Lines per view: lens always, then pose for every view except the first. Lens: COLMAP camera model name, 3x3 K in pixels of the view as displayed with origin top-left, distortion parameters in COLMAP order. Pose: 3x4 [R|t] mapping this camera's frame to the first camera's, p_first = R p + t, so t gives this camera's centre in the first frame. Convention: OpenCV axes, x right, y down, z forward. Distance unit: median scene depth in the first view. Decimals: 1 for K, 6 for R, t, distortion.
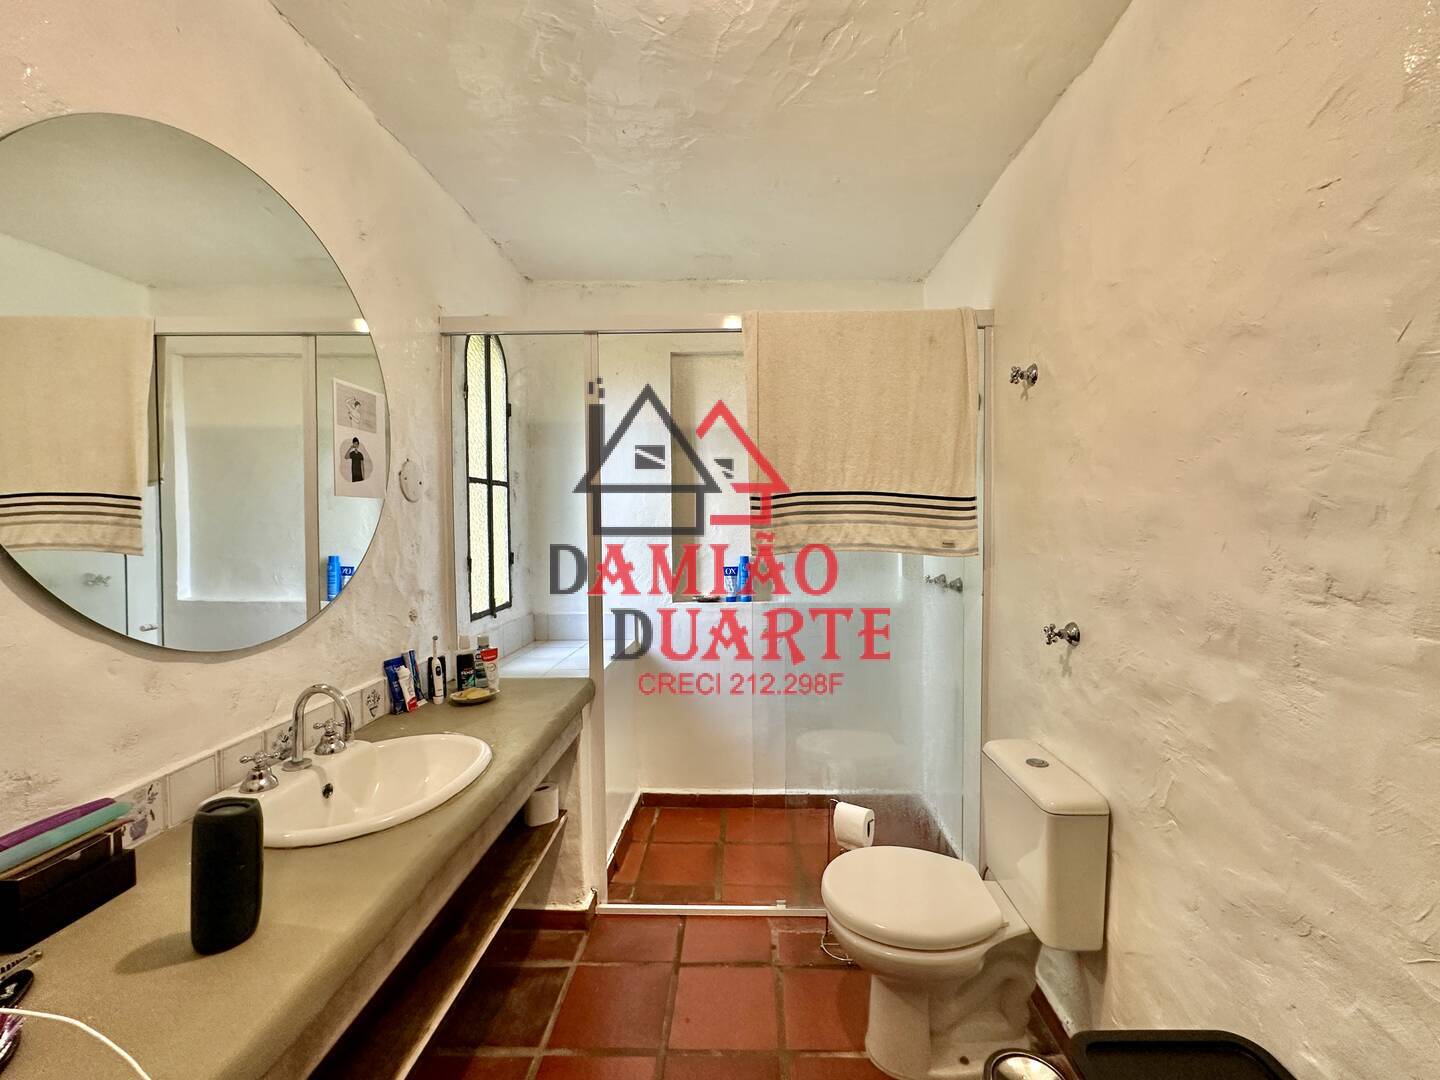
lens RADIAL K [[587.5, 0, 730.8], [0, 587.5, 540.3], [0, 0, 1]] dist [-0.002141, -0.000164]
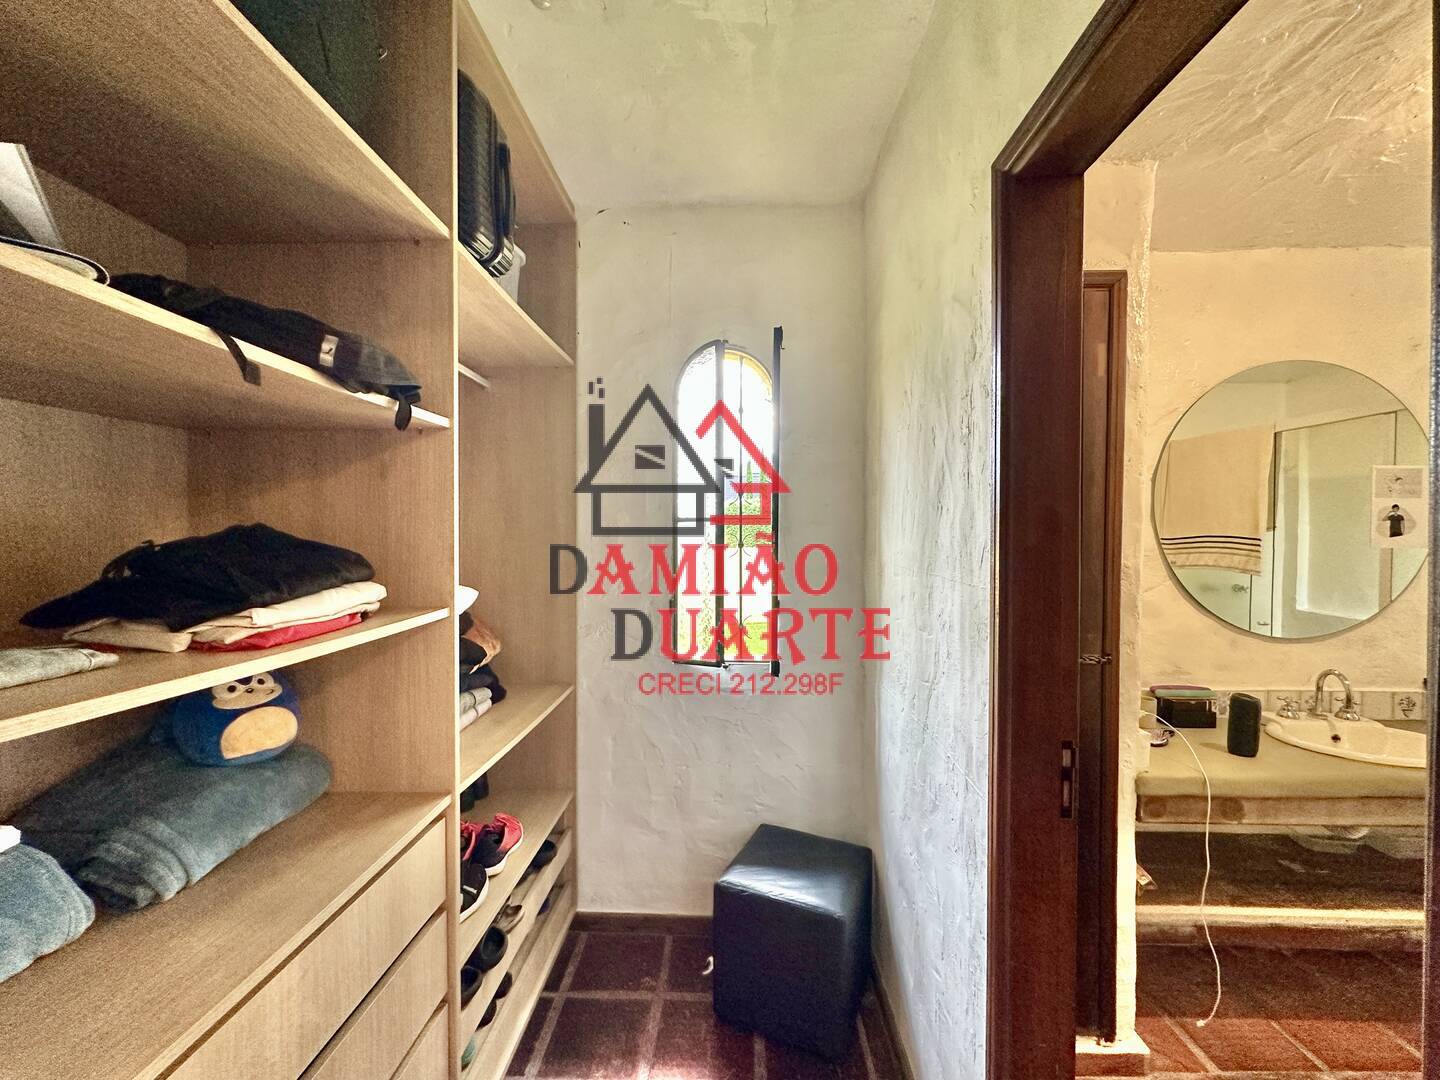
lens RADIAL K [[578.4, 0, 714.5], [0, 578.4, 541.9], [0, 0, 1]] dist [0.001936, 0.000363]
pose [[-0.032511, 0.018184, -0.999306, 0.750126], [-0.029718, 0.999375, 0.019153, -0.067711], [0.999029, 0.030320, -0.031950, -0.522082]]
